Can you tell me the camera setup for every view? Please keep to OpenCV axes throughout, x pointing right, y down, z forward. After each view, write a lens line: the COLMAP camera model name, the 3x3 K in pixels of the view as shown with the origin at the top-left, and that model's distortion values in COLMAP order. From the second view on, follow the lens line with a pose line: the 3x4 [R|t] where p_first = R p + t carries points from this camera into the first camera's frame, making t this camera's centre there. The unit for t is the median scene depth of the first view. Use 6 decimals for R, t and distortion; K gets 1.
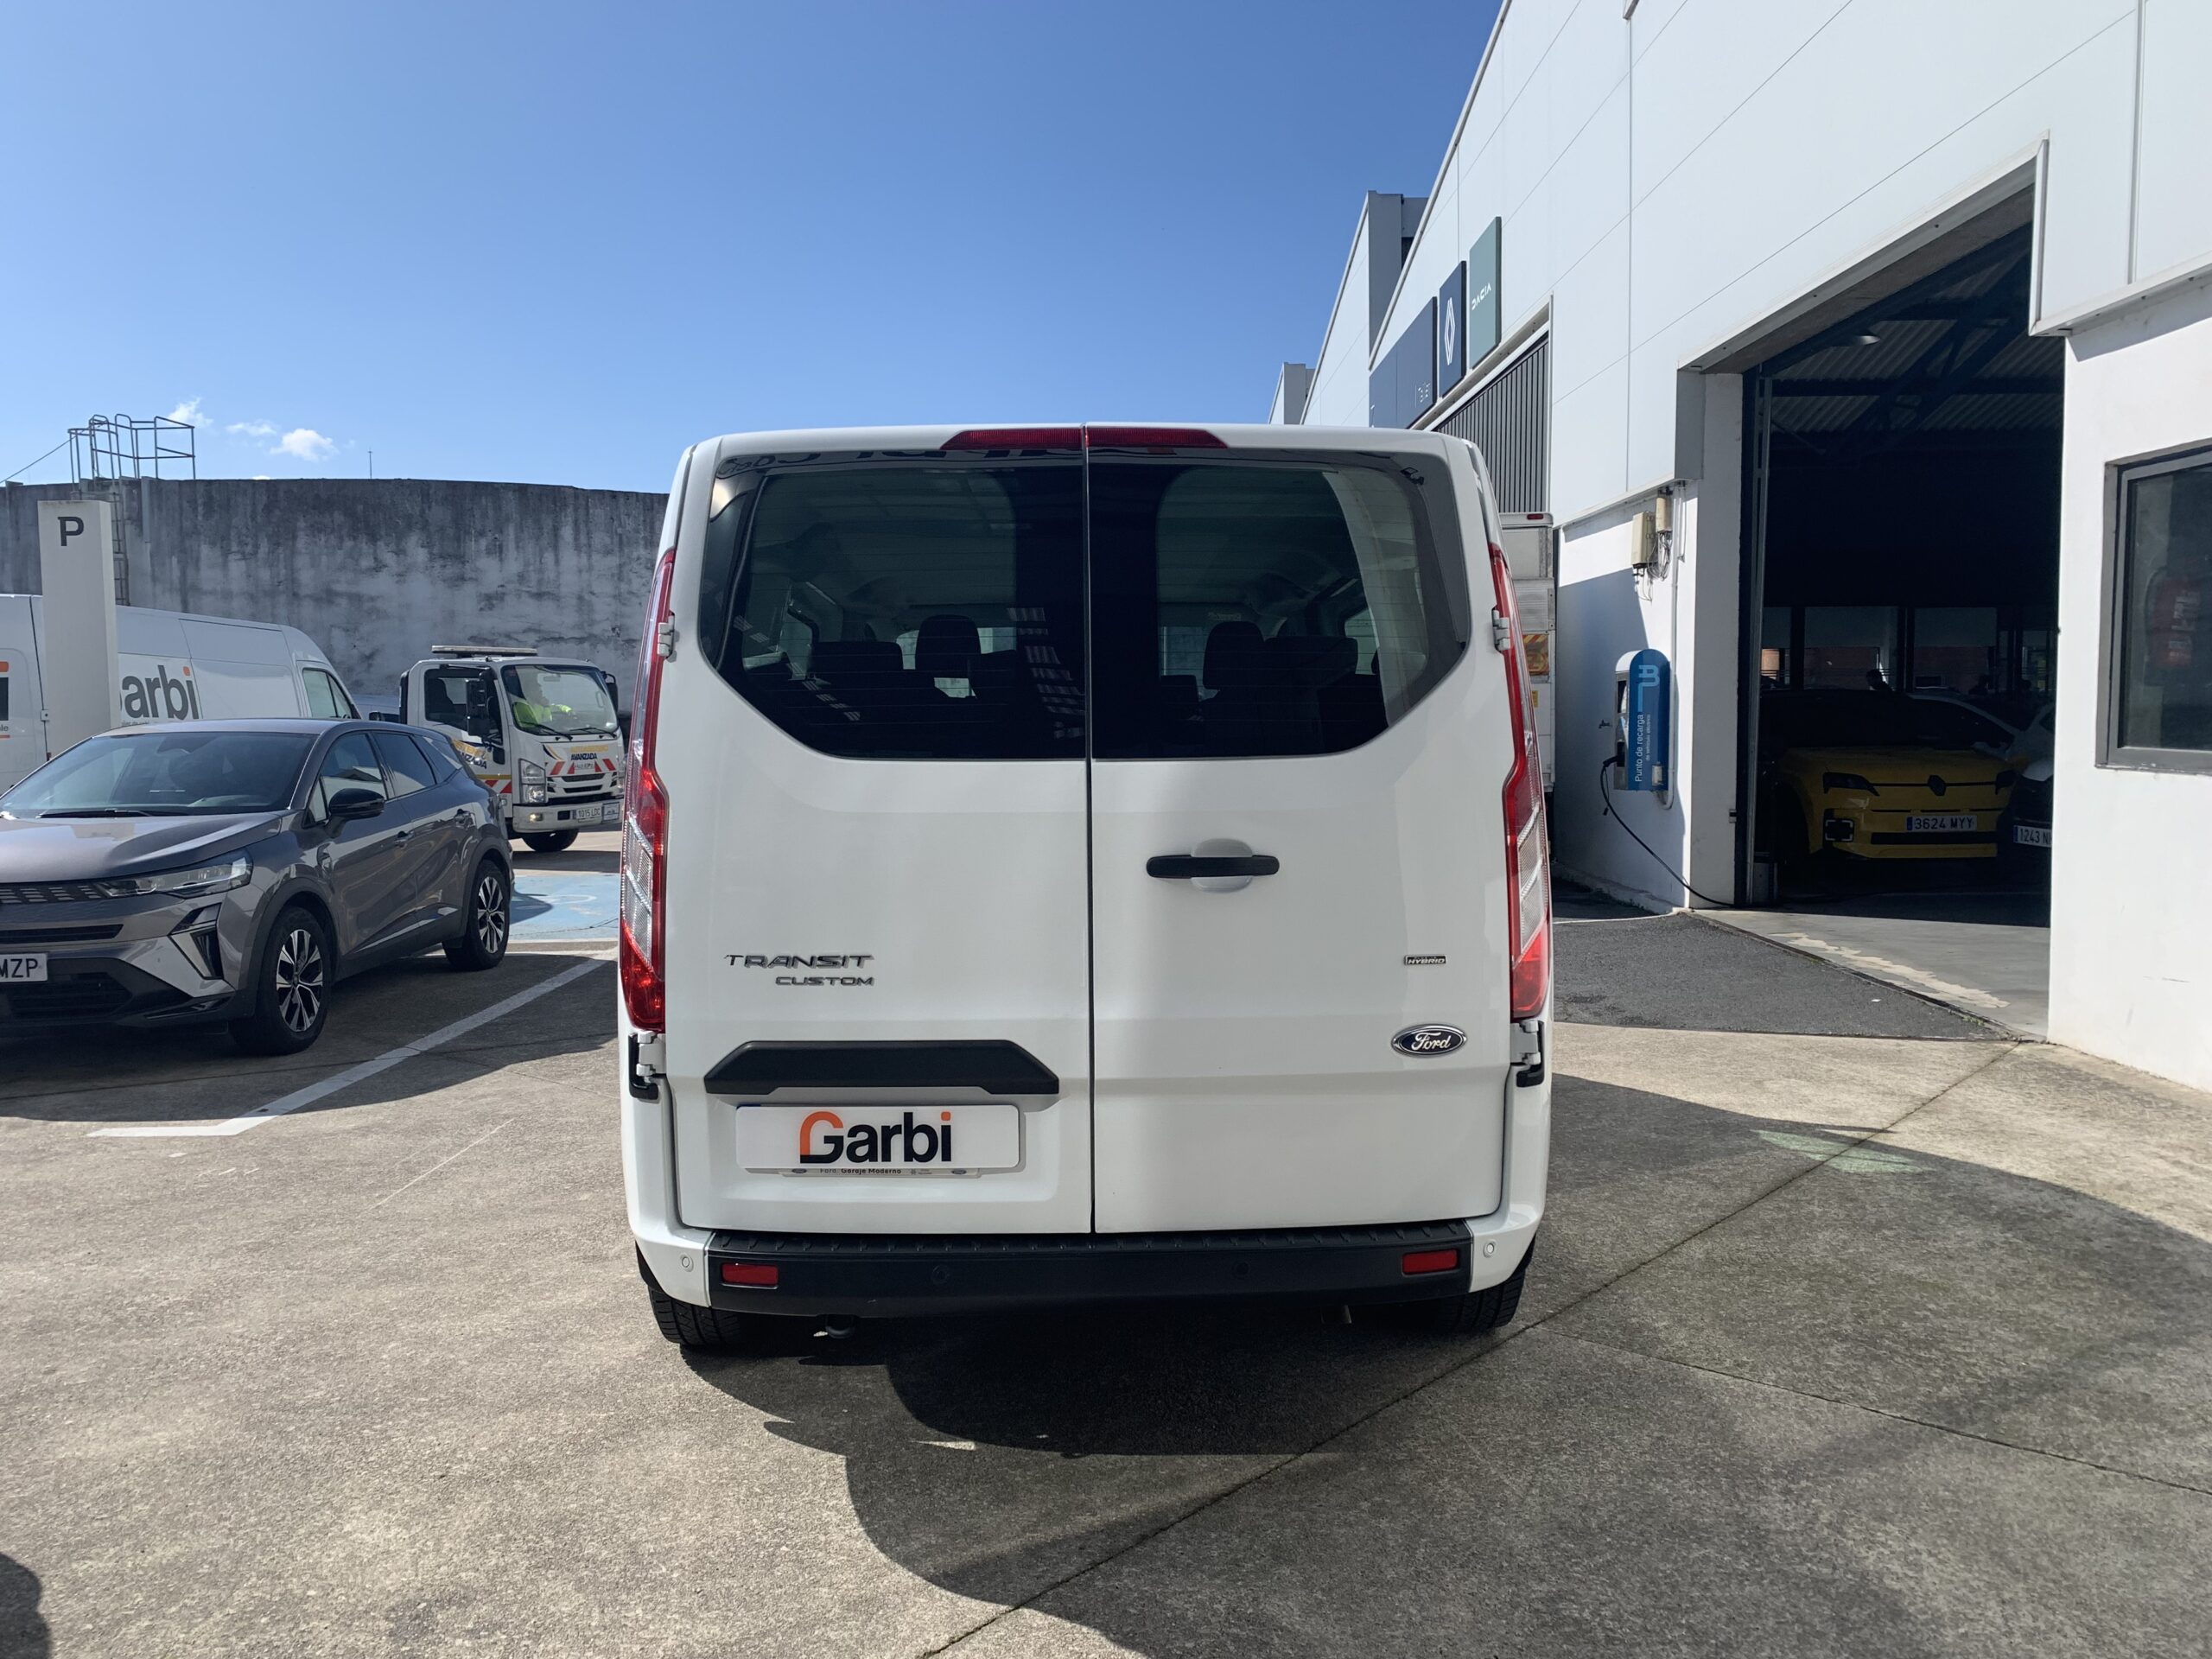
lens RADIAL K [[1702.3, 0, 1115.2], [0, 1702.3, 846.9], [0, 0, 1]] dist [0.026783, -0.031939]
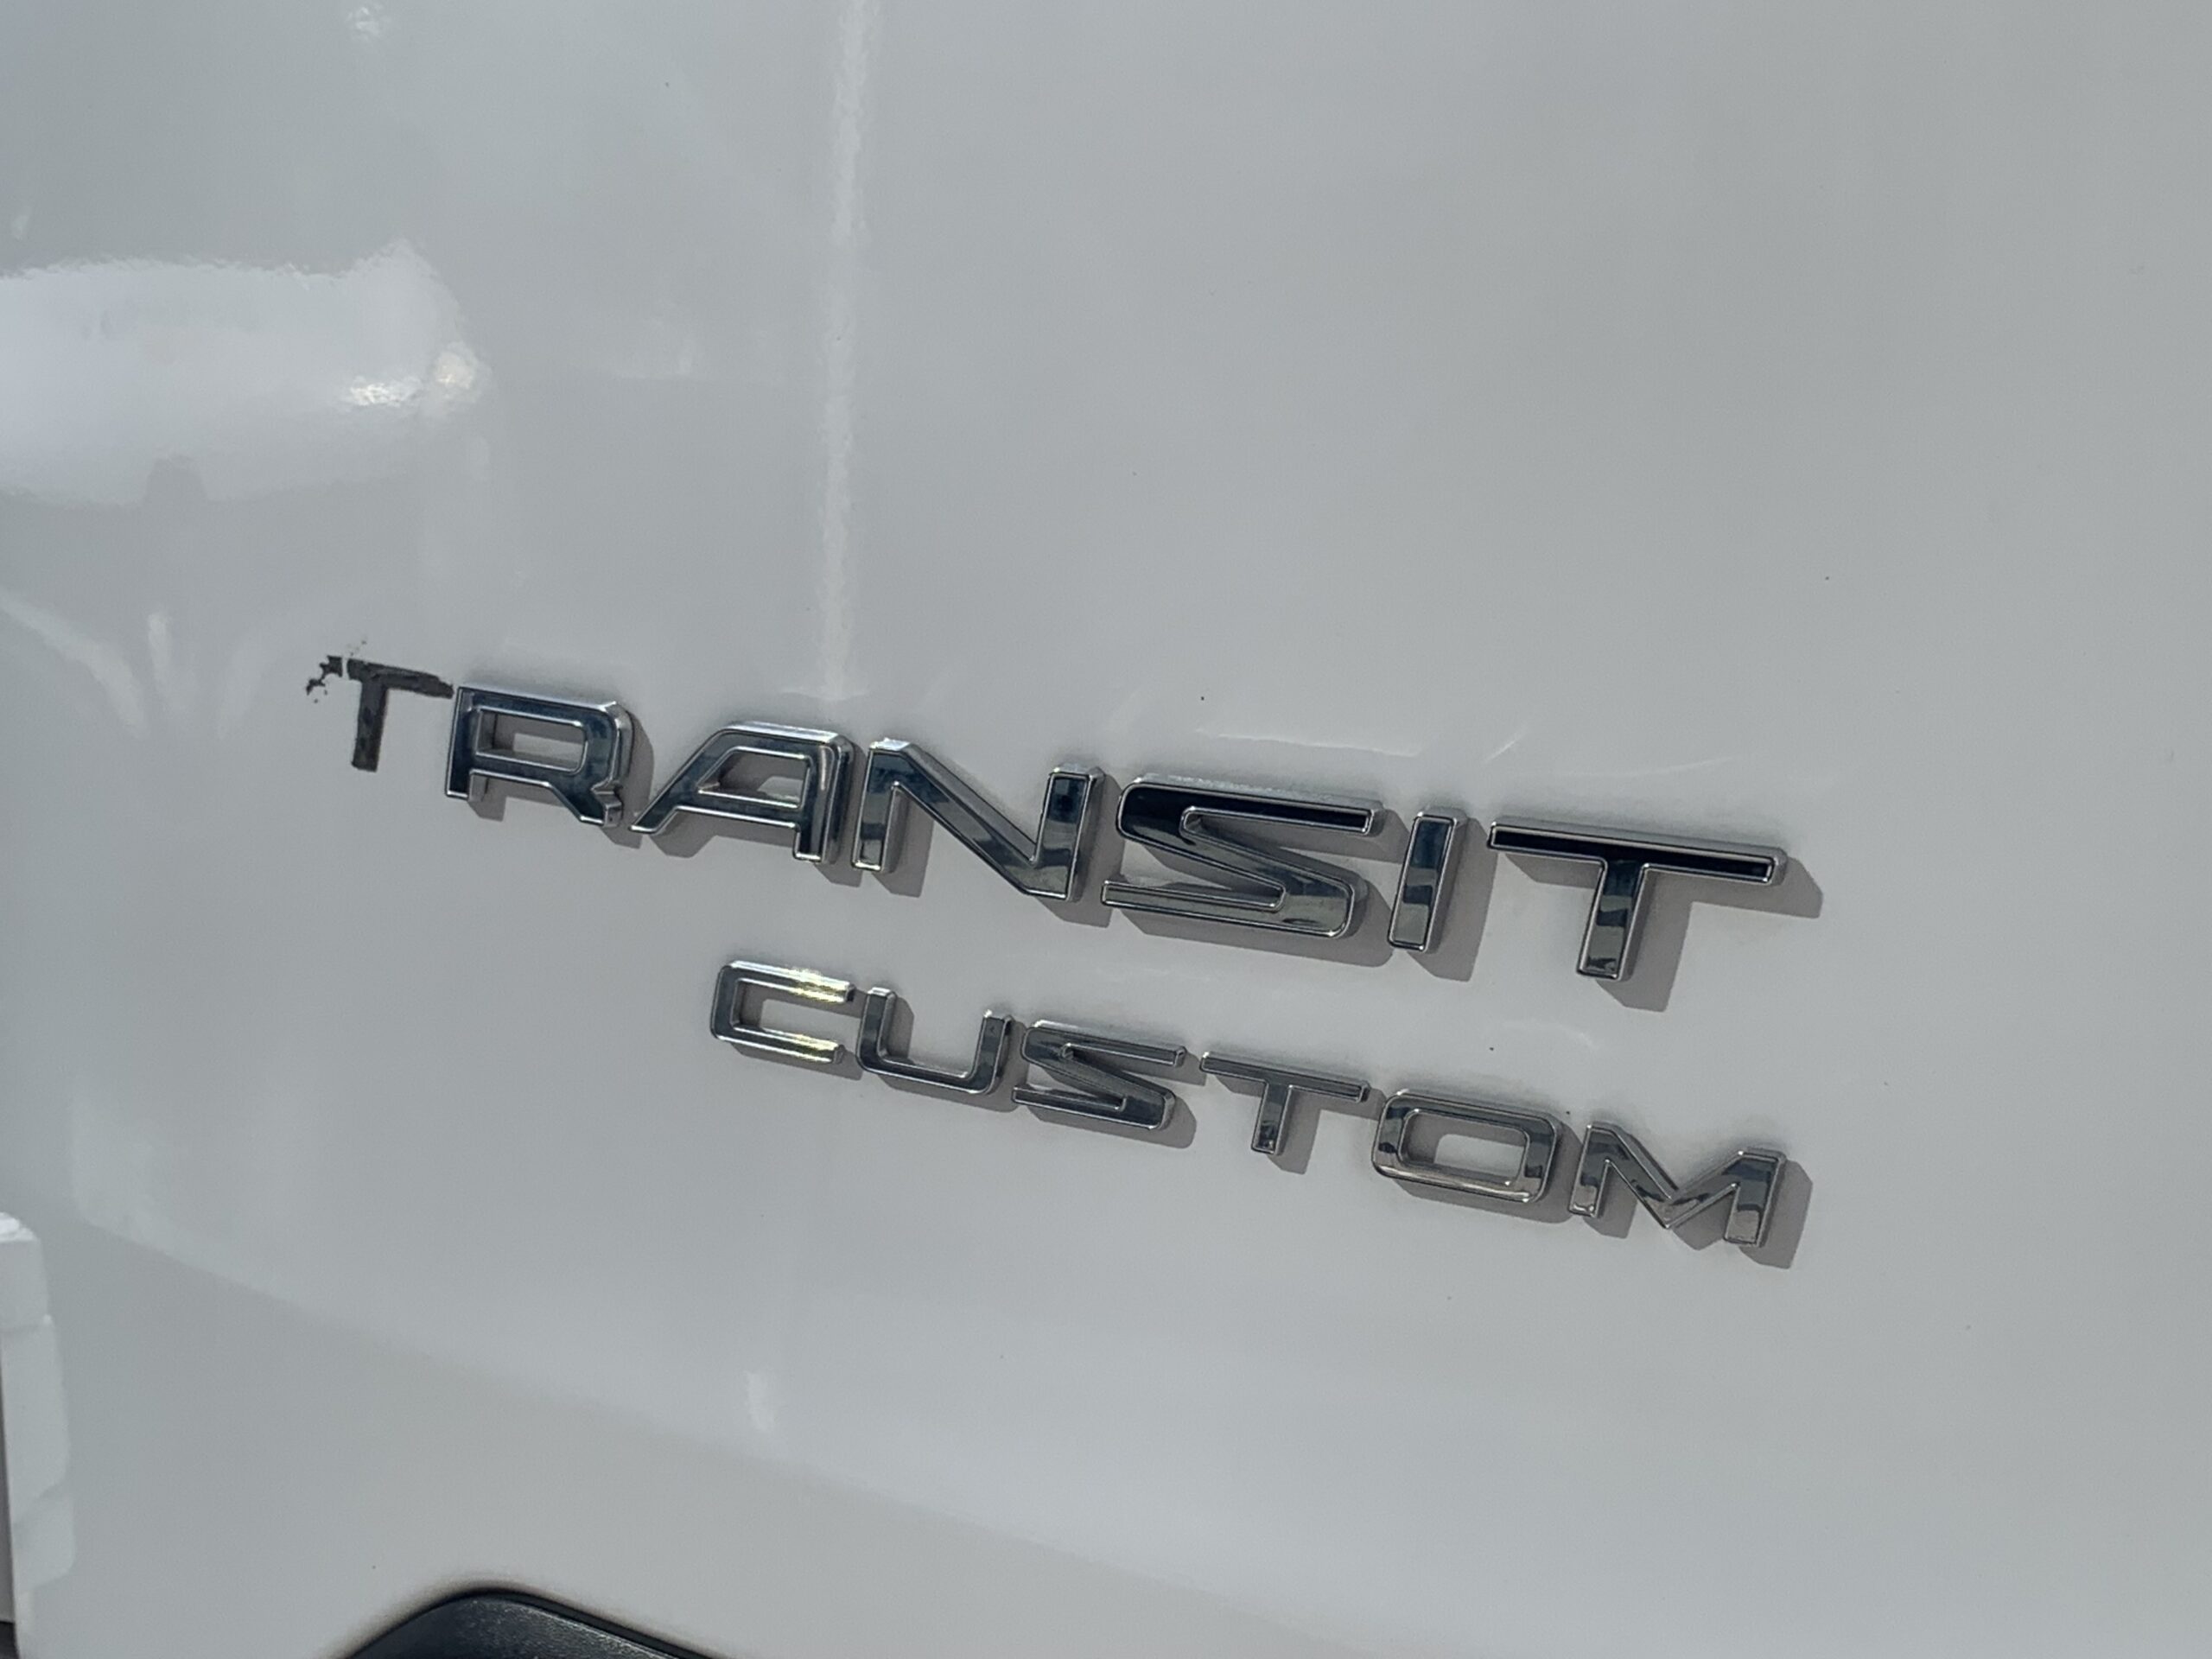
lens RADIAL K [[3435.8, 0, 1107.1], [0, 3435.8, 830.0], [0, 0, 1]] dist [0.097954, 0.000000]
pose [[0.883856, 0.105595, -0.455685, -0.092334], [-0.037517, 0.987051, 0.155959, 0.037464], [0.466253, -0.120749, 0.876372, 0.770679]]
